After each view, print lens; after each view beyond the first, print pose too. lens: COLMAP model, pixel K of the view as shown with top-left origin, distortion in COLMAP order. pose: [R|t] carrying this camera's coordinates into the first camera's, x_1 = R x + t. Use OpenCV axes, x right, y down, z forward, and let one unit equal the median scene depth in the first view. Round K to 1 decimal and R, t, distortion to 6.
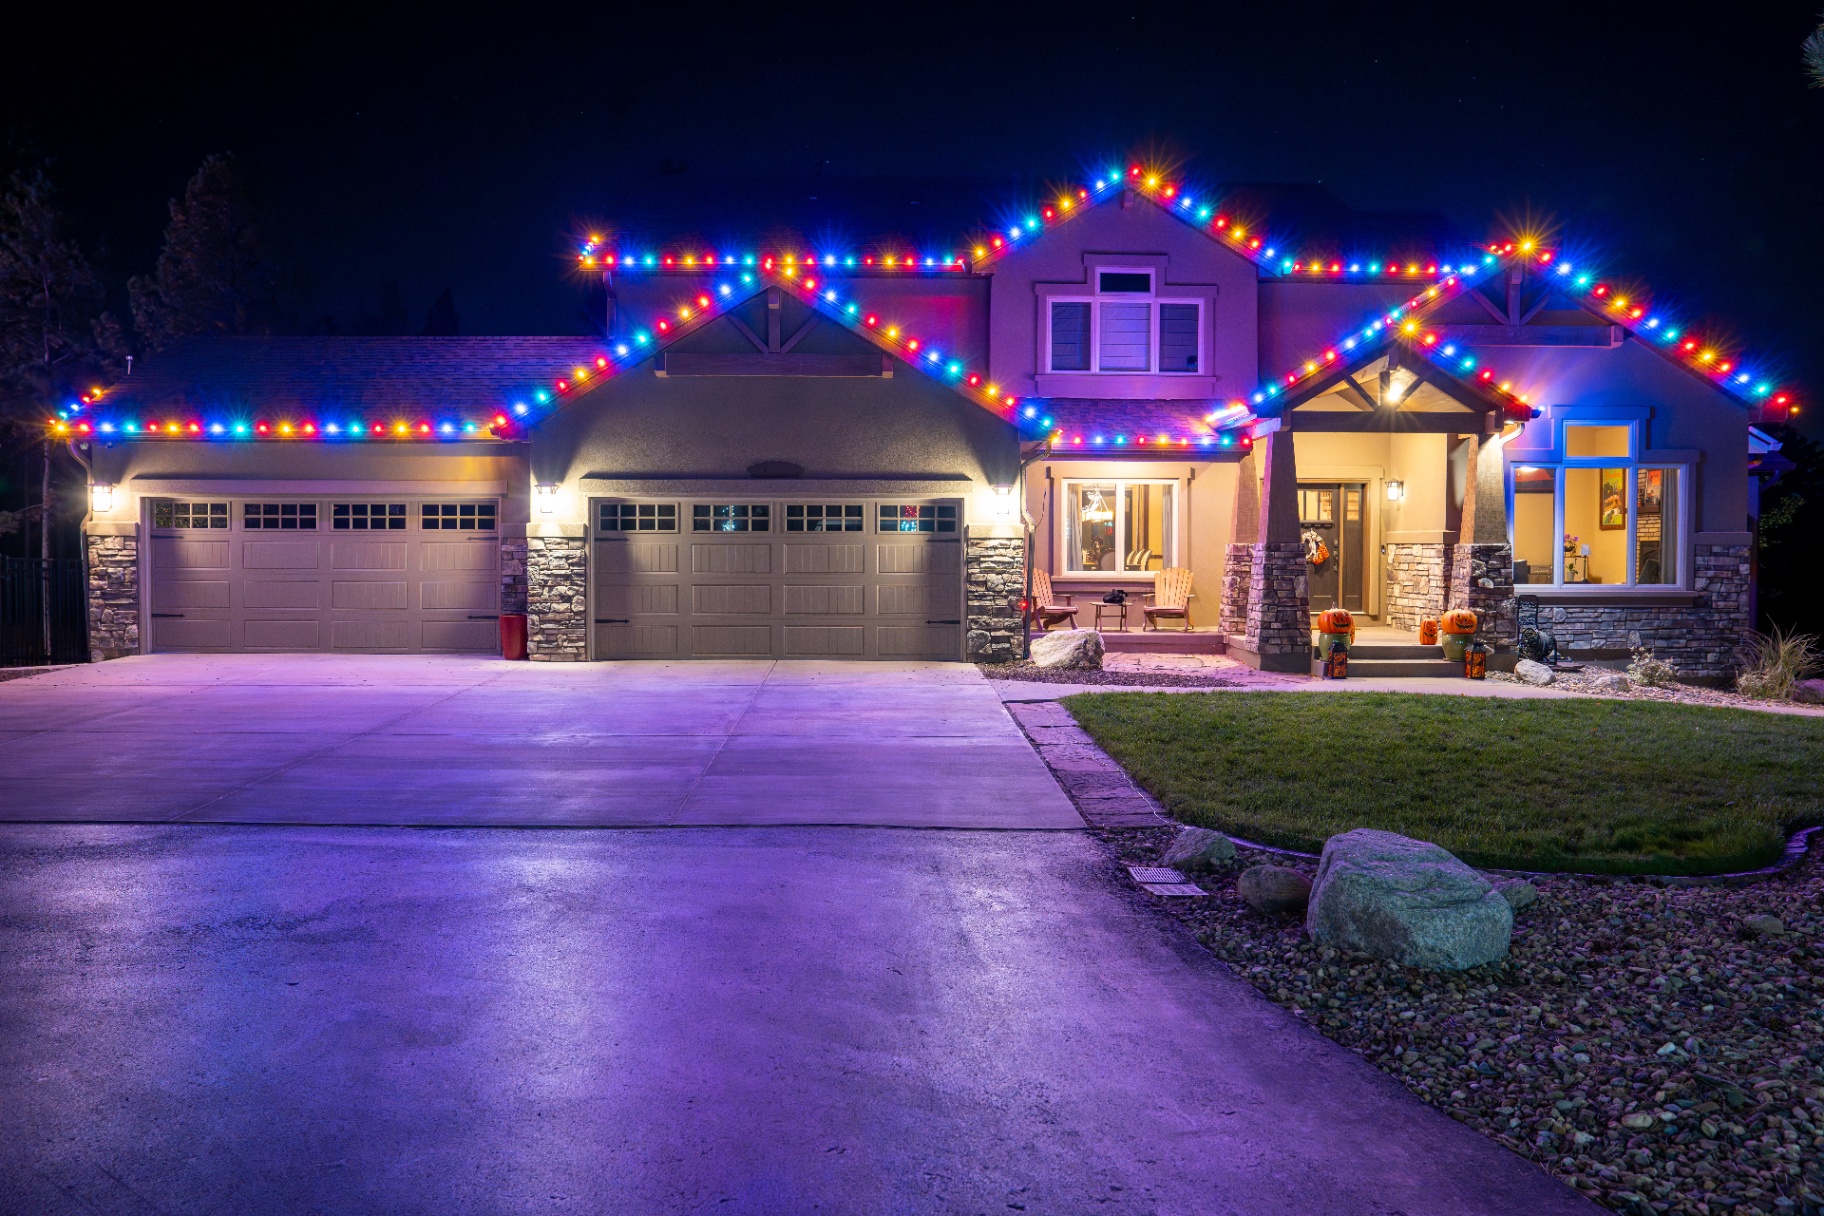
lens RADIAL K [[1417.9, 0, 912.0], [0, 1417.9, 608.0], [0, 0, 1]] dist [-0.119490, 0.194255]
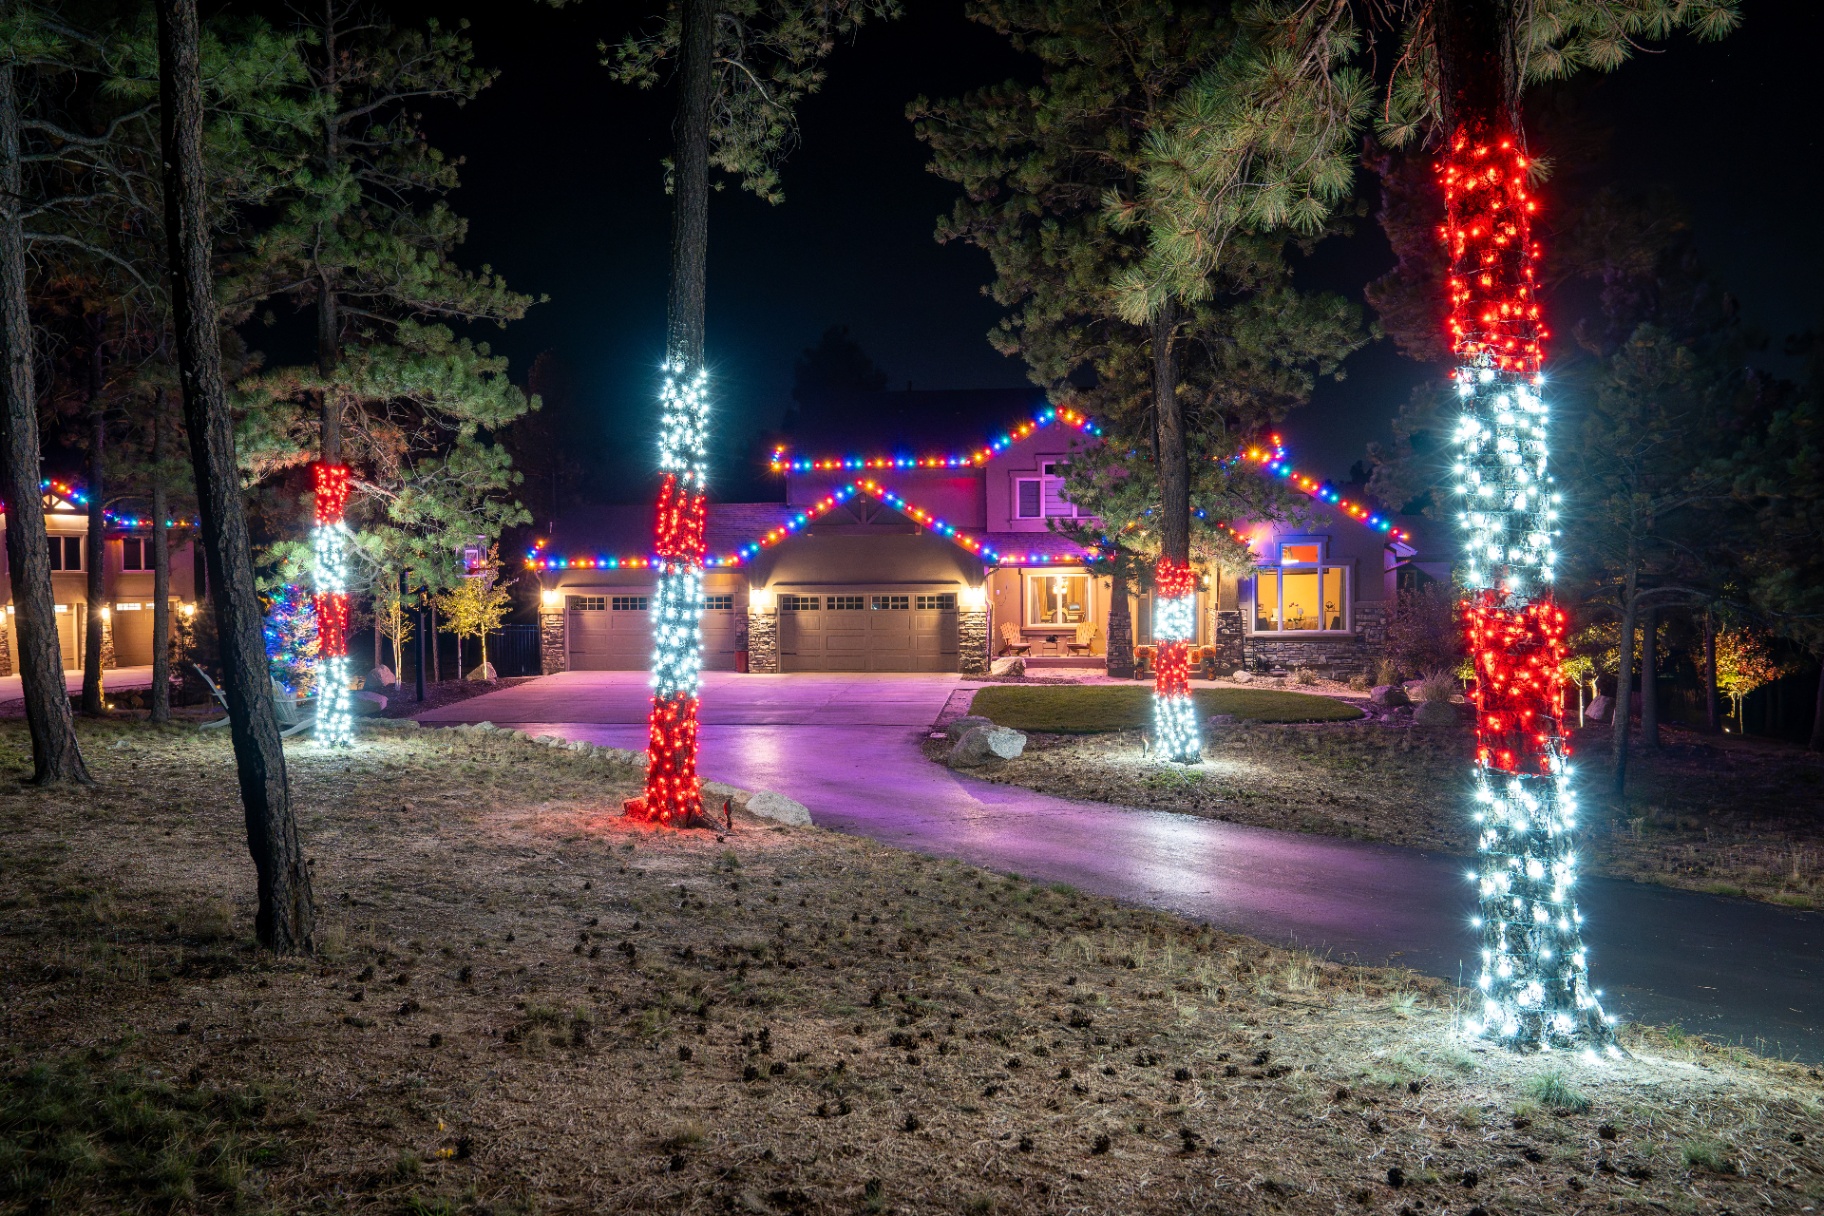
lens RADIAL K [[1417.9, 0, 912.0], [0, 1417.9, 608.0], [0, 0, 1]] dist [-0.119490, 0.194255]
pose [[0.990060, -0.011276, -0.140190, 0.254980], [0.009624, 0.999876, -0.012453, -0.030145], [0.140313, 0.010980, 0.990046, -1.018659]]
